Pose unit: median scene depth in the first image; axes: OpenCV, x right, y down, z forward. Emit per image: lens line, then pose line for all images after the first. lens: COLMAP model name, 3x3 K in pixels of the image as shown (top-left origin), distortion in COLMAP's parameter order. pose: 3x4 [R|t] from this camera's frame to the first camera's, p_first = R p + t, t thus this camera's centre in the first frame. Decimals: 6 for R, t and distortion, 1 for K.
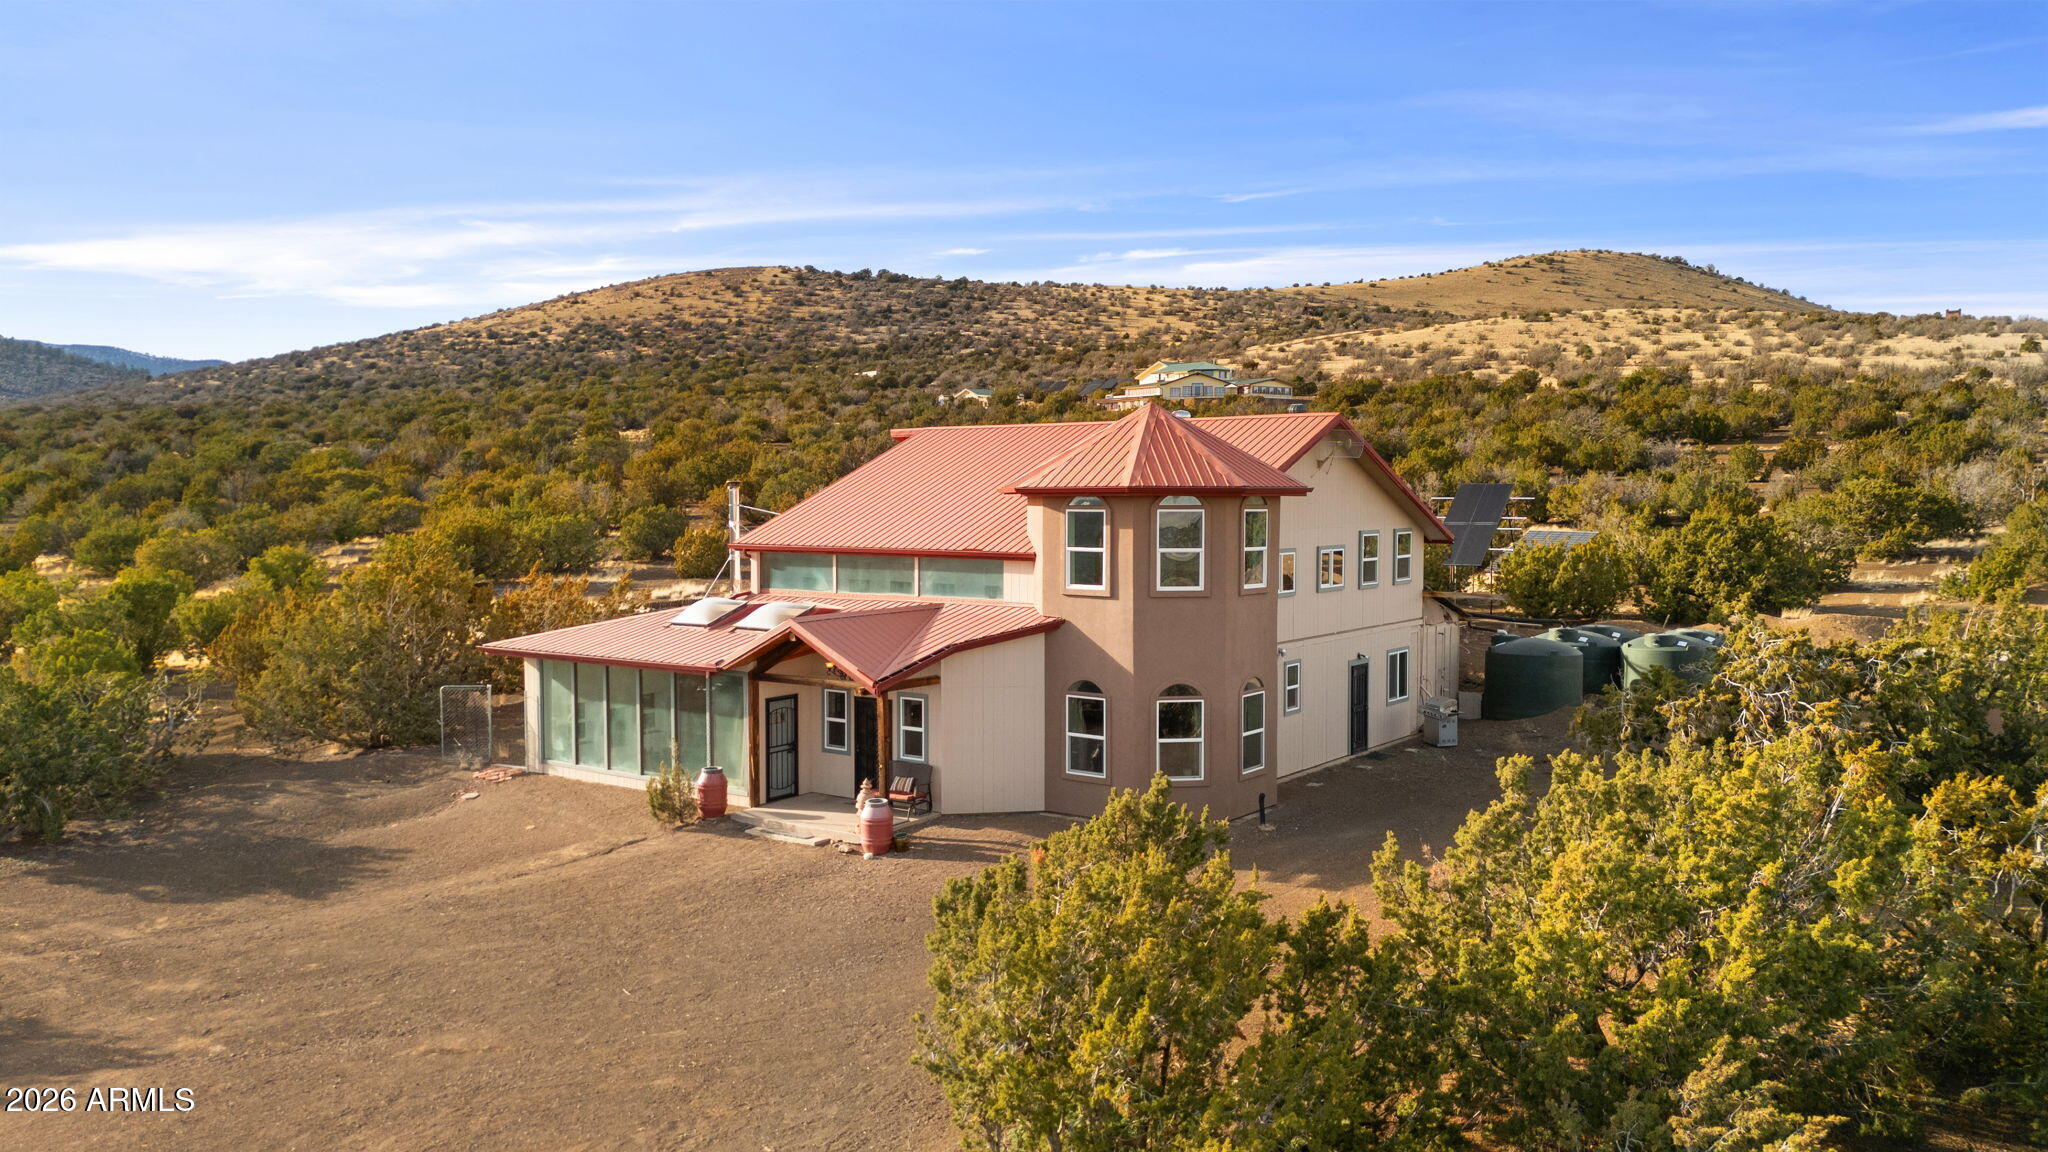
lens RADIAL K [[1509.7, 0, 1014.7], [0, 1509.7, 571.3], [0, 0, 1]] dist [0.081450, -0.069831]
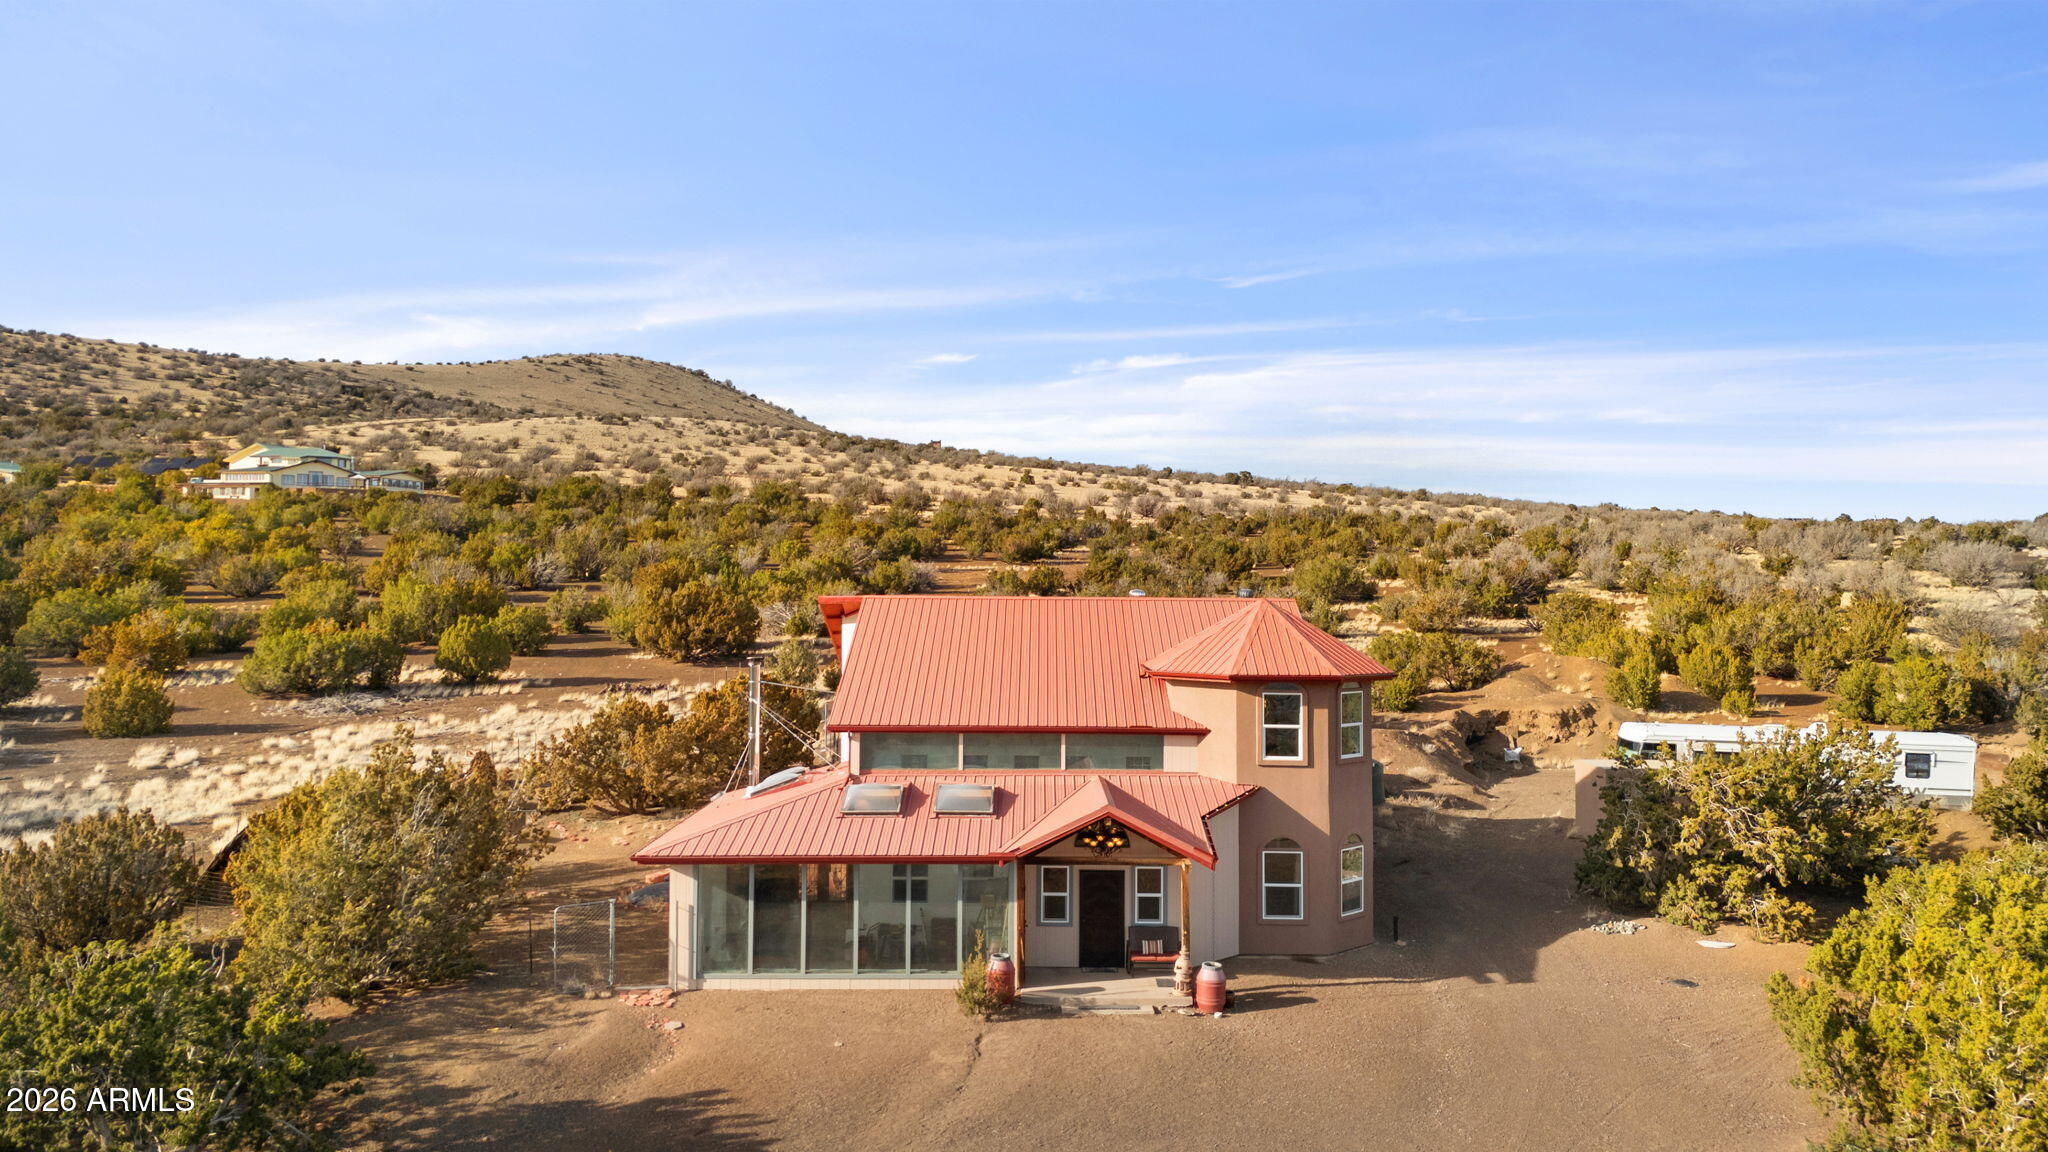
lens RADIAL K [[1509.7, 0, 1026.2], [0, 1509.7, 586.8], [0, 0, 1]] dist [0.081450, -0.069831]
pose [[0.805142, 0.005333, 0.593059, -0.404065], [0.023645, 0.998876, -0.041083, -0.039525], [-0.592611, 0.047100, 0.804110, 0.074726]]
